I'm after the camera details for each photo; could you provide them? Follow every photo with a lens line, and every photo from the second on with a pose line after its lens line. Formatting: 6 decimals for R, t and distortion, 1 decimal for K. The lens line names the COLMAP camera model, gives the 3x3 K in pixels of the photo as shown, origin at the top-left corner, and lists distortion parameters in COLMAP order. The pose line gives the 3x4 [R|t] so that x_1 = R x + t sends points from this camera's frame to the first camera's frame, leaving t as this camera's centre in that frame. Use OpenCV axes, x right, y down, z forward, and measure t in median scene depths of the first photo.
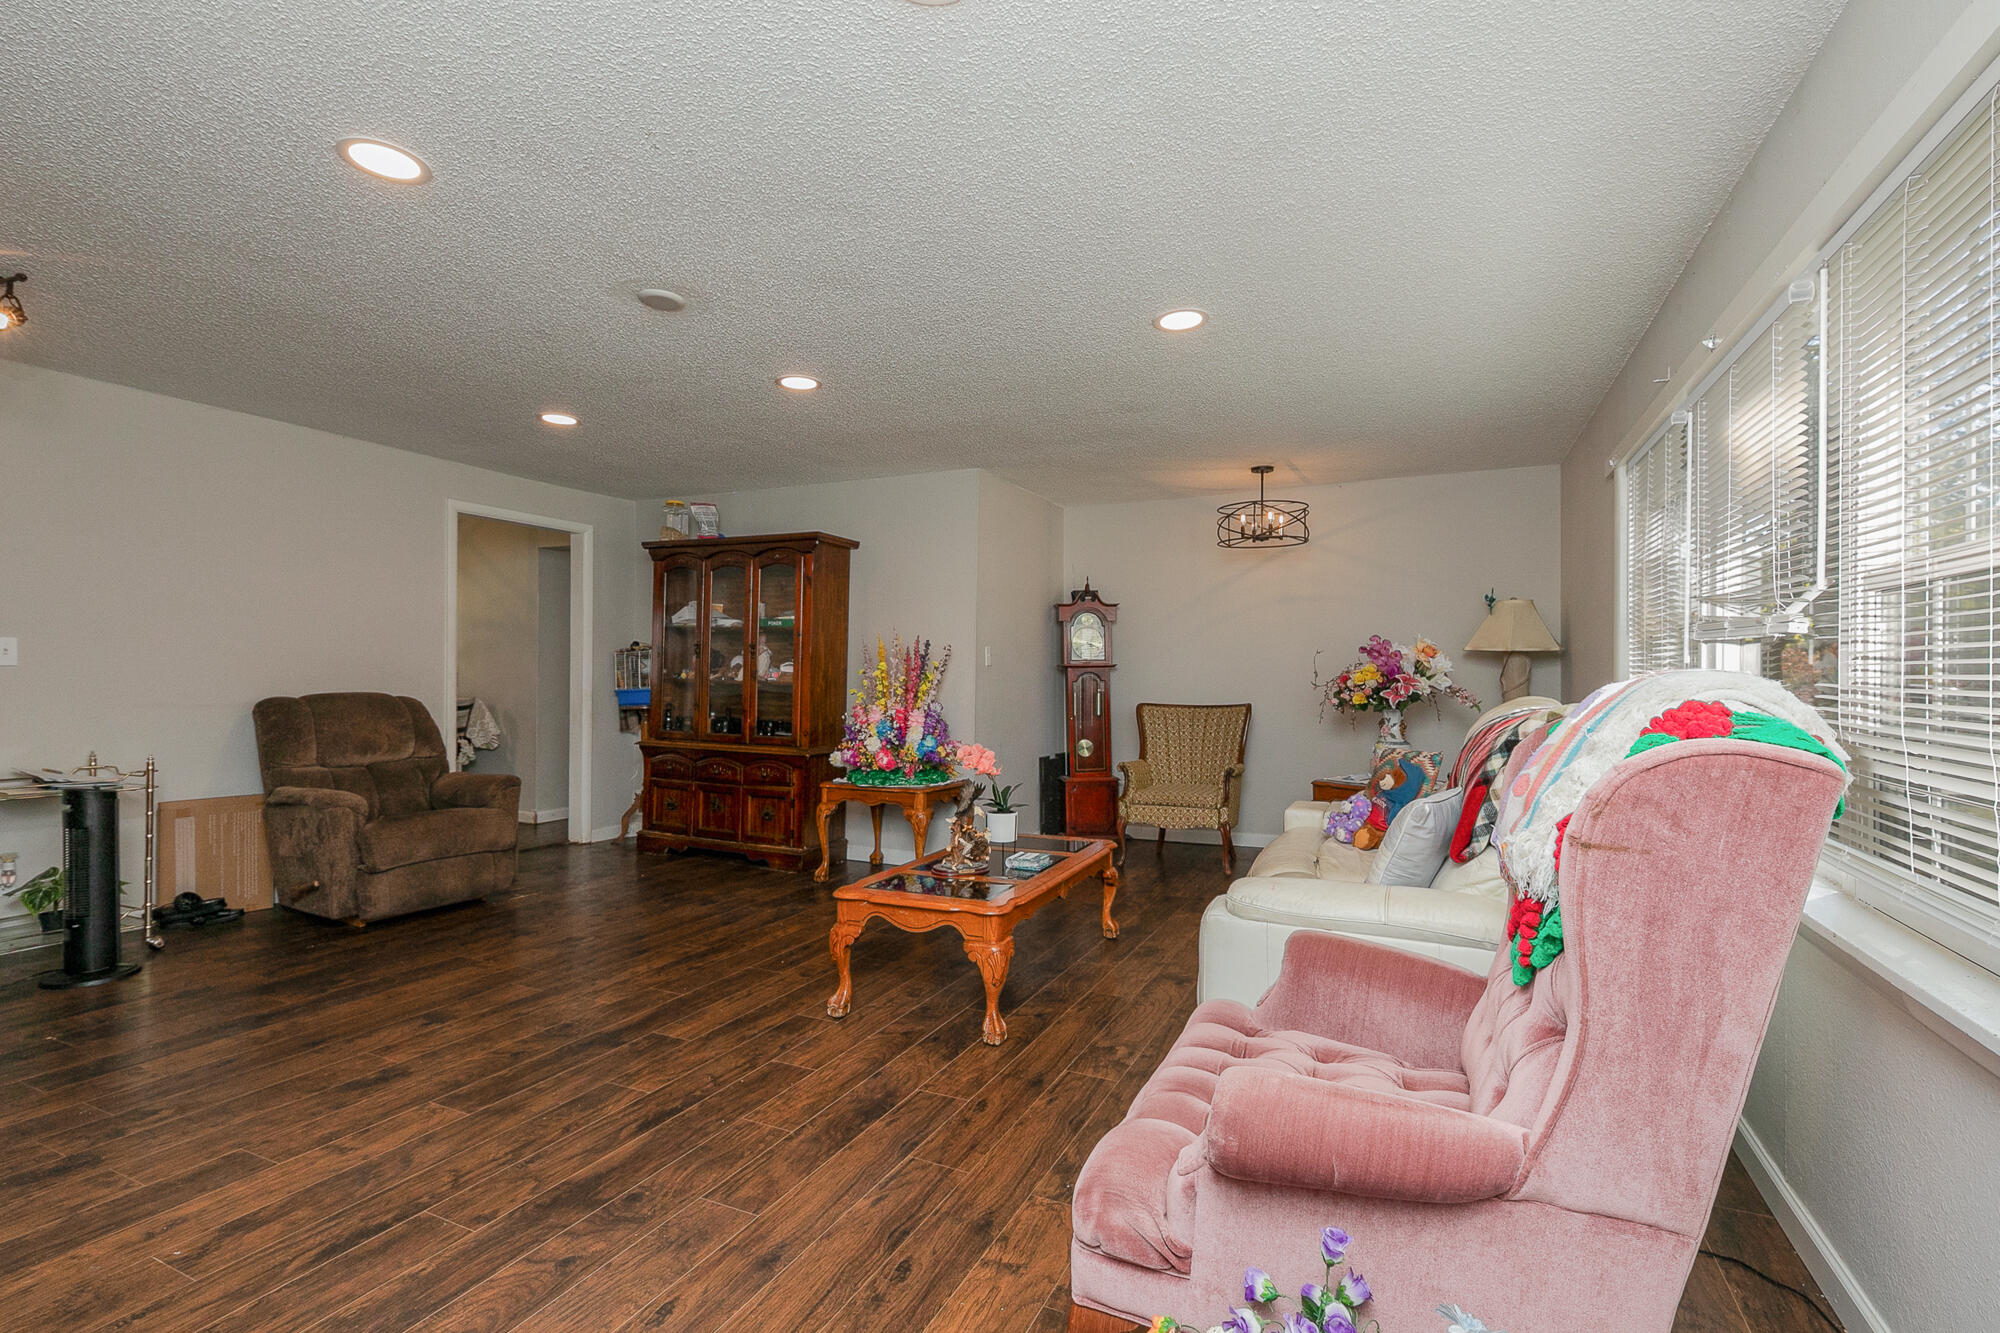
lens RADIAL K [[918.6, 0, 1012.7], [0, 918.6, 661.9], [0, 0, 1]] dist [0.000038, 0.000482]
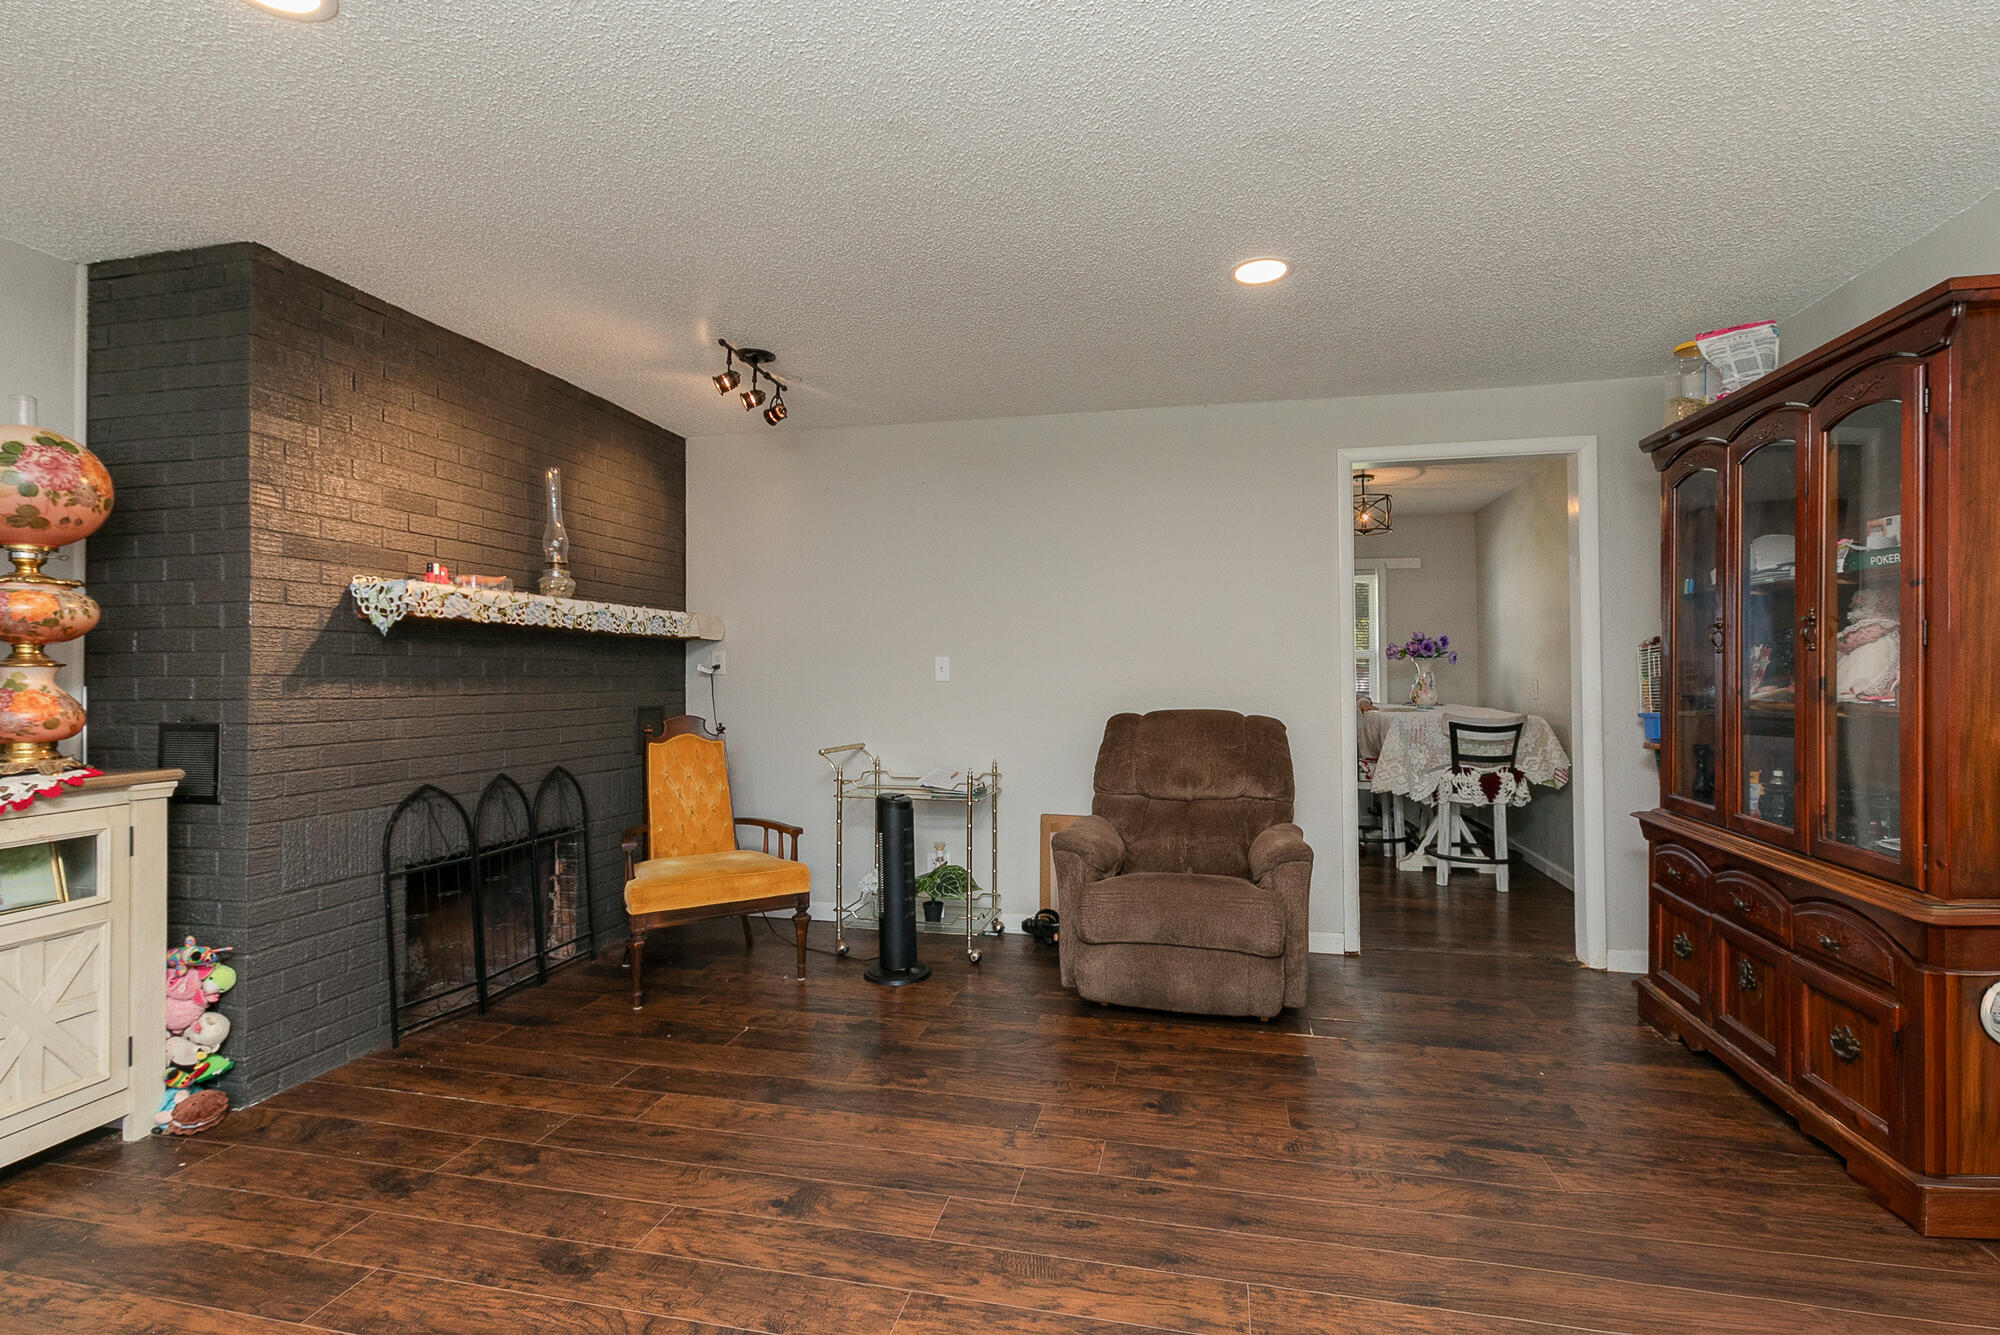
lens RADIAL K [[918.6, 0, 1012.7], [0, 918.6, 662.9], [0, 0, 1]] dist [0.000038, 0.000482]
pose [[0.214166, -0.018202, -0.976628, 0.075609], [0.019929, 0.999700, -0.014262, 0.000347], [0.976594, -0.016409, 0.214464, 0.929992]]
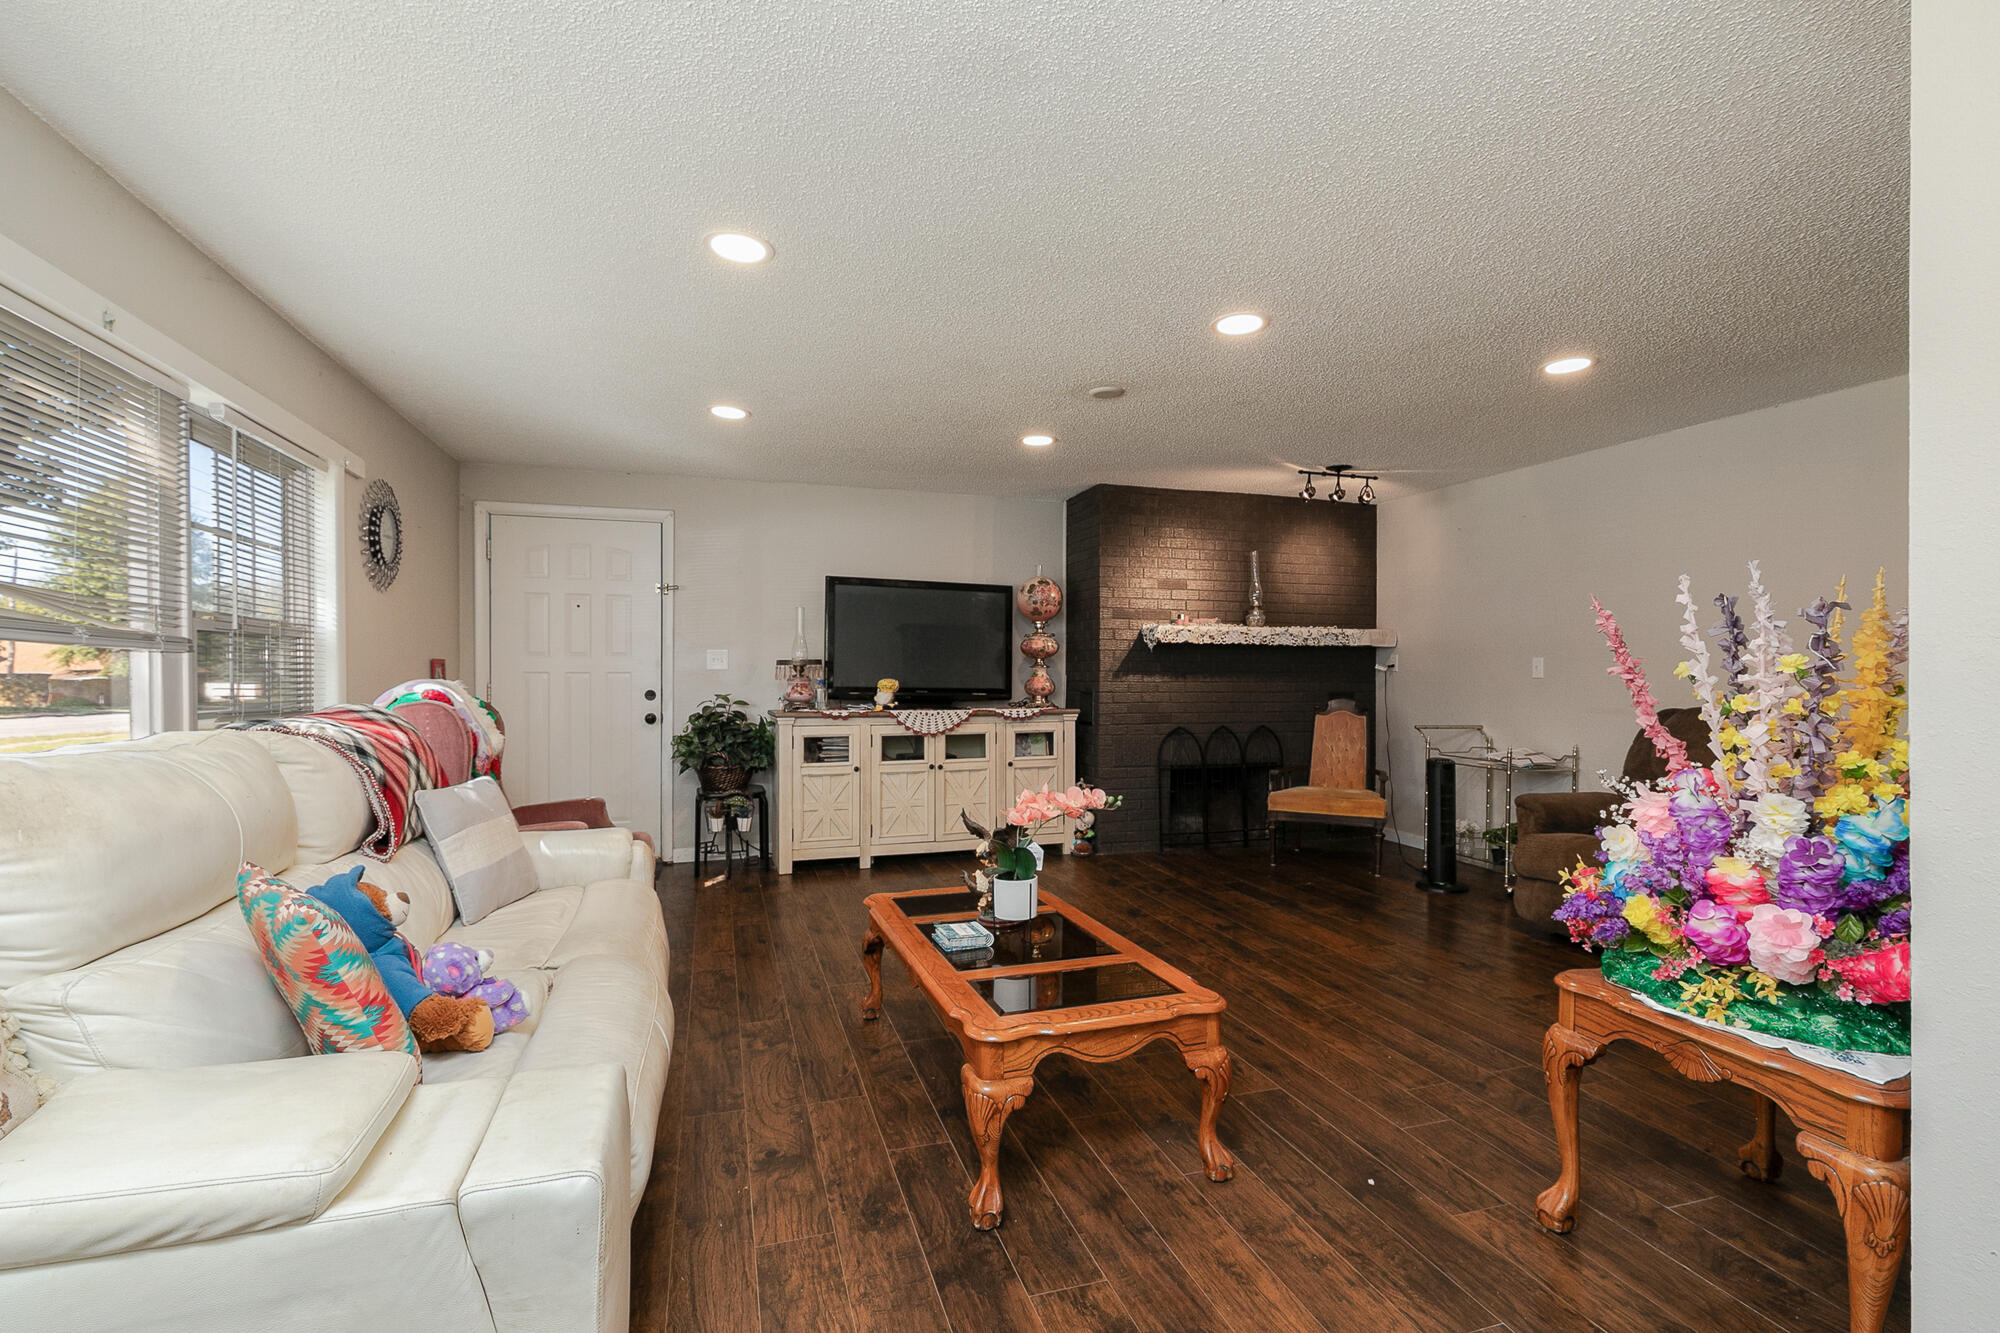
lens RADIAL K [[918.6, 0, 1012.7], [0, 918.6, 661.9], [0, 0, 1]] dist [0.000038, 0.000482]
pose [[-0.735720, -0.014212, -0.677137, 0.523722], [0.004897, 0.999642, -0.026301, 0.015739], [0.677268, -0.022665, -0.735387, 1.667667]]
